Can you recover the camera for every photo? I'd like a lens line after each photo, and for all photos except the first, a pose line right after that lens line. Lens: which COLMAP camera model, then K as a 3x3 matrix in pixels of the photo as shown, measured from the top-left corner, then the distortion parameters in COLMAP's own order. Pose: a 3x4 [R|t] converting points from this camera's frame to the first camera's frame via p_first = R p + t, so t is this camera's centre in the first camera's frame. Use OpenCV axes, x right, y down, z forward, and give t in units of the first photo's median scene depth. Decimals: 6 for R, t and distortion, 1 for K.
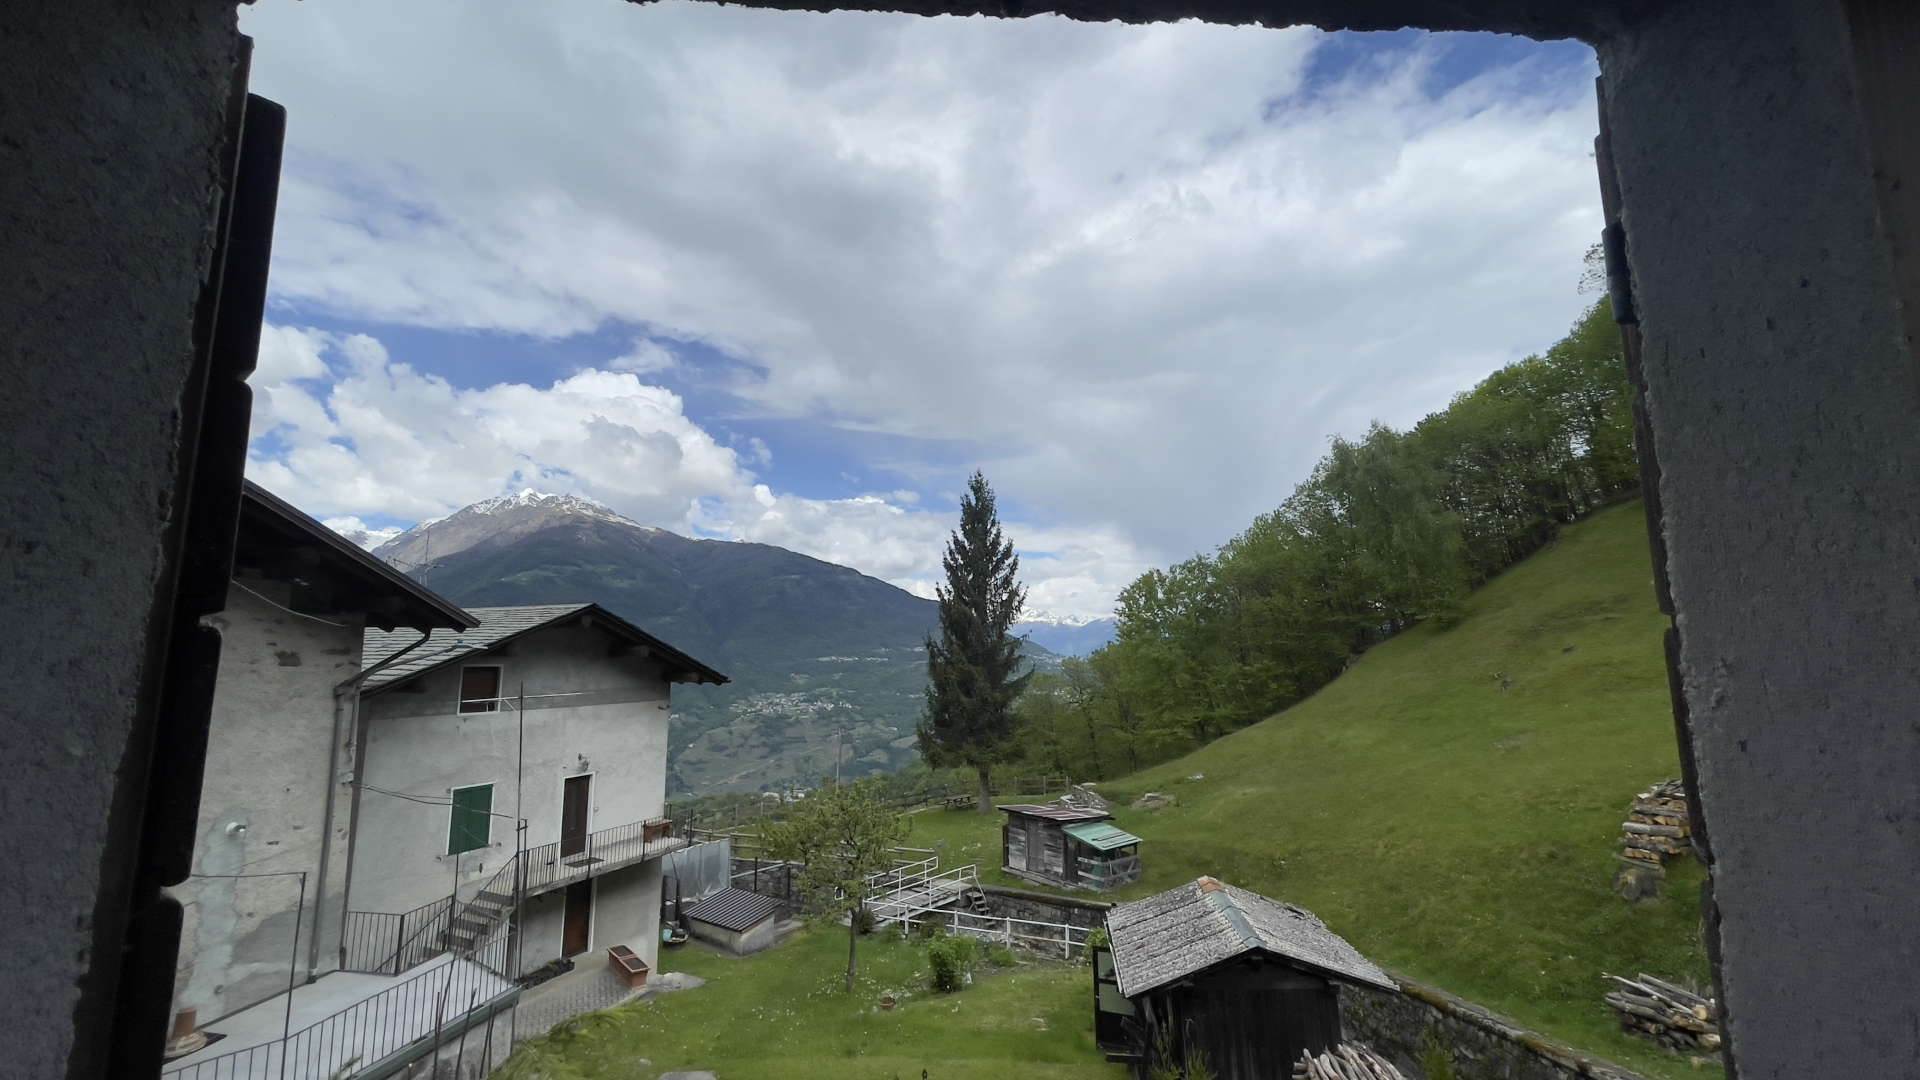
lens RADIAL K [[779.0, 0, 957.0], [0, 779.0, 525.0], [0, 0, 1]] dist [-0.013449, 0.005653]
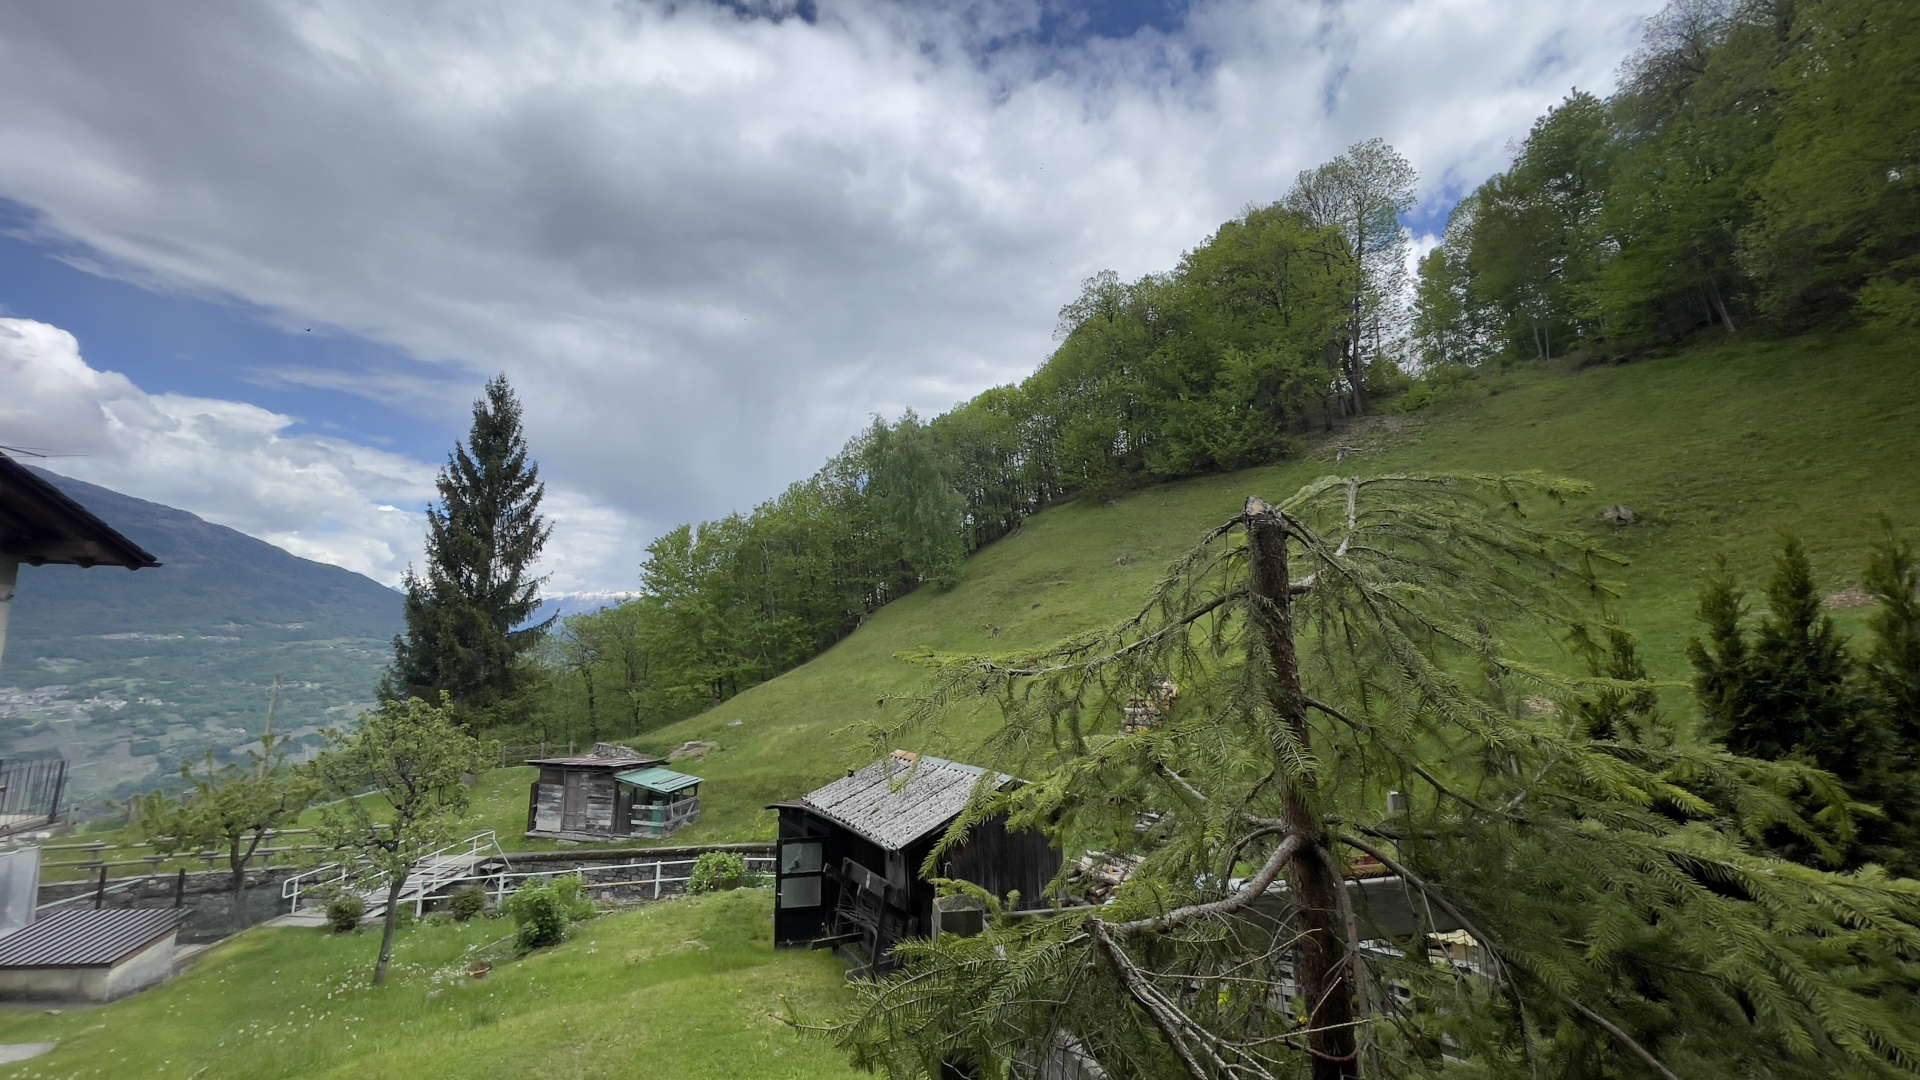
lens RADIAL K [[779.0, 0, 962.2], [0, 779.0, 539.1], [0, 0, 1]] dist [-0.013449, 0.005653]
pose [[0.790310, 0.086949, 0.606507, -0.075160], [-0.111346, 0.993778, 0.002622, 0.049079], [-0.602505, -0.069604, 0.795074, 0.047172]]
